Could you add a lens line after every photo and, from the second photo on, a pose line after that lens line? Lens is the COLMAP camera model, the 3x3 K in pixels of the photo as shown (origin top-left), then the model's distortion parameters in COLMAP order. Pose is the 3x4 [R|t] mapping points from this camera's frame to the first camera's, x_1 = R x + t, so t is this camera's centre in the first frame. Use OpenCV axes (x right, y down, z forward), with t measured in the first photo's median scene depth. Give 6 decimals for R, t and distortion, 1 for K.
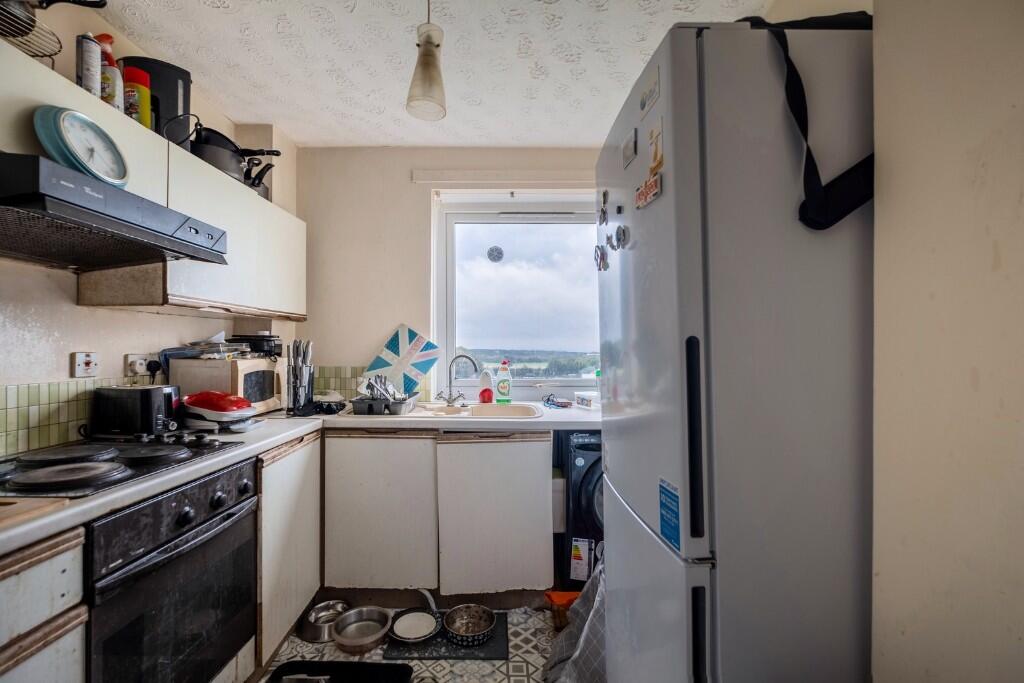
lens RADIAL K [[459.3, 0, 512.2], [0, 459.3, 337.0], [0, 0, 1]] dist [-0.005467, -0.001485]
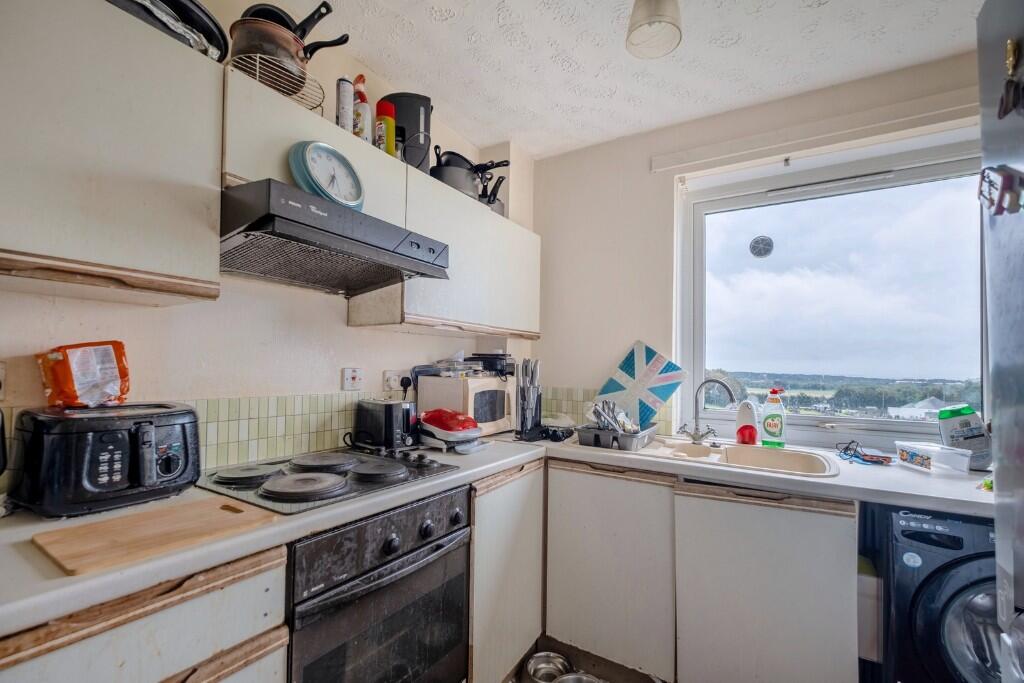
lens RADIAL K [[478.0, 0, 522.9], [0, 478.0, 356.4], [0, 0, 1]] dist [-0.004833, -0.000564]
pose [[0.876858, 0.003750, -0.480734, -0.003443], [-0.005028, 0.999986, -0.001370, 0.003937], [0.480723, 0.003619, 0.876865, 0.174019]]
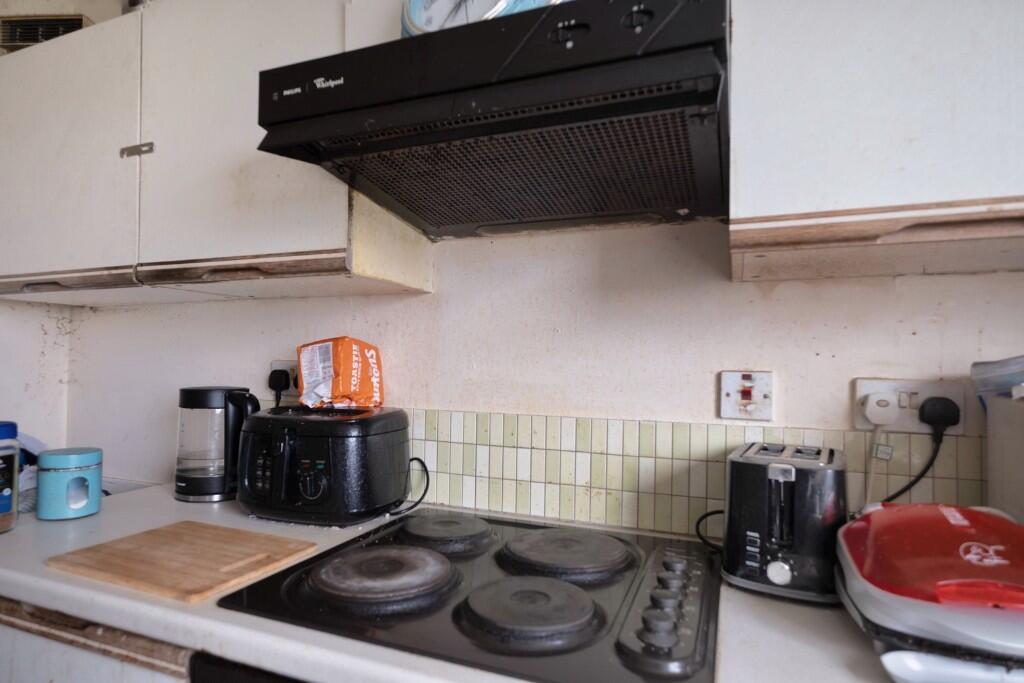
lens RADIAL K [[585.3, 0, 509.3], [0, 585.3, 363.6], [0, 0, 1]] dist [-0.001771, -0.000278]
pose [[-0.380711, -0.001740, -0.924692, -0.236772], [0.011319, 0.999915, -0.006542, 0.026457], [0.924625, -0.012957, -0.380659, 1.015227]]
